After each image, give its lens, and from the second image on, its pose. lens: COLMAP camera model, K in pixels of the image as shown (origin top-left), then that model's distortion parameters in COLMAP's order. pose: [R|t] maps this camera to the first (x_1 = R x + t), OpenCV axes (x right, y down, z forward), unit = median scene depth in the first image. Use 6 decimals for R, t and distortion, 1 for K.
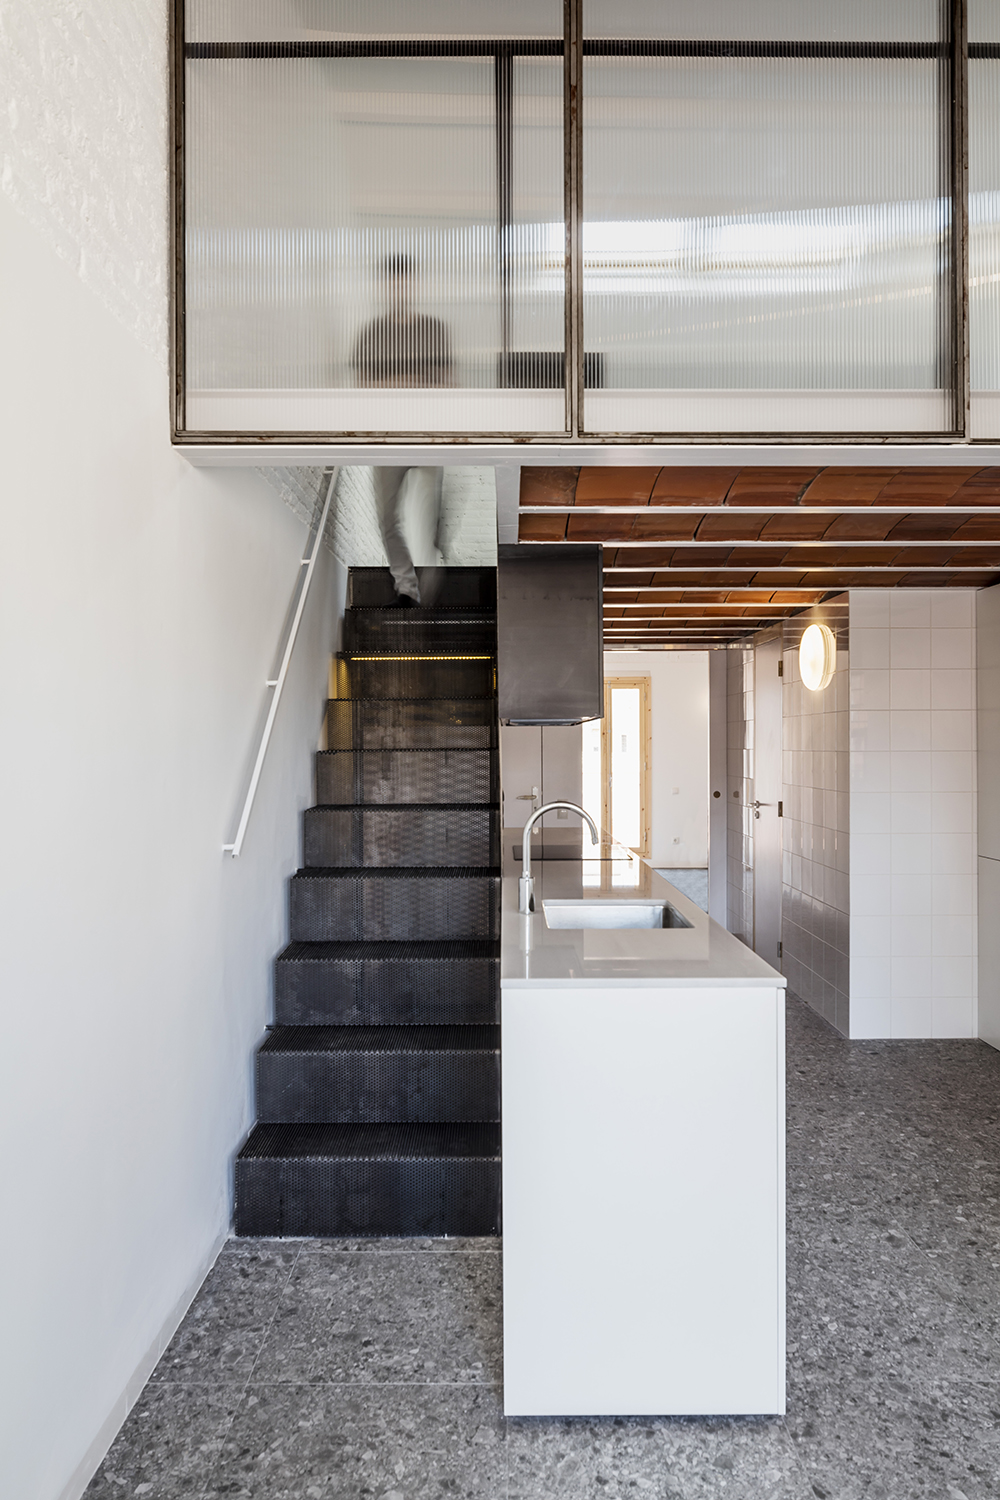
lens RADIAL K [[5149.2, 0, 500.0], [0, 5149.2, 750.0], [0, 0, 1]] dist [-0.255437, 0.629205]
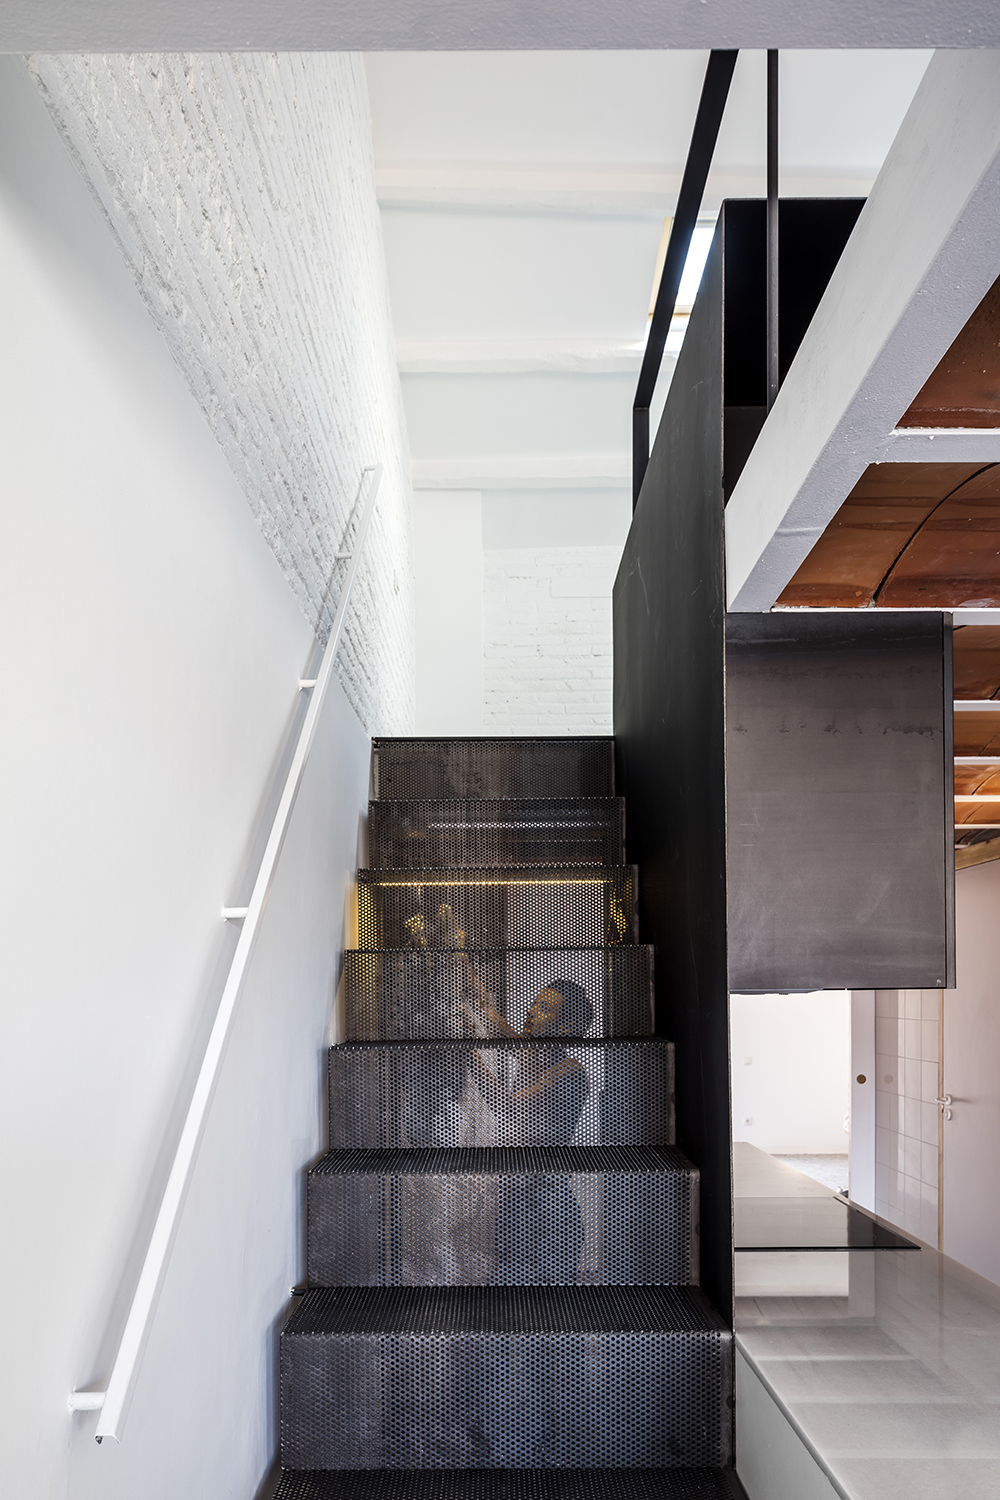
lens RADIAL K [[5149.2, 0, 500.0], [0, 5149.2, 750.0], [0, 0, 1]] dist [-0.255437, 0.629205]
pose [[0.999995, -0.002650, 0.001957, -0.021652], [0.002742, 0.998801, -0.048872, -0.005157], [-0.001825, 0.048877, 0.998803, 0.537231]]
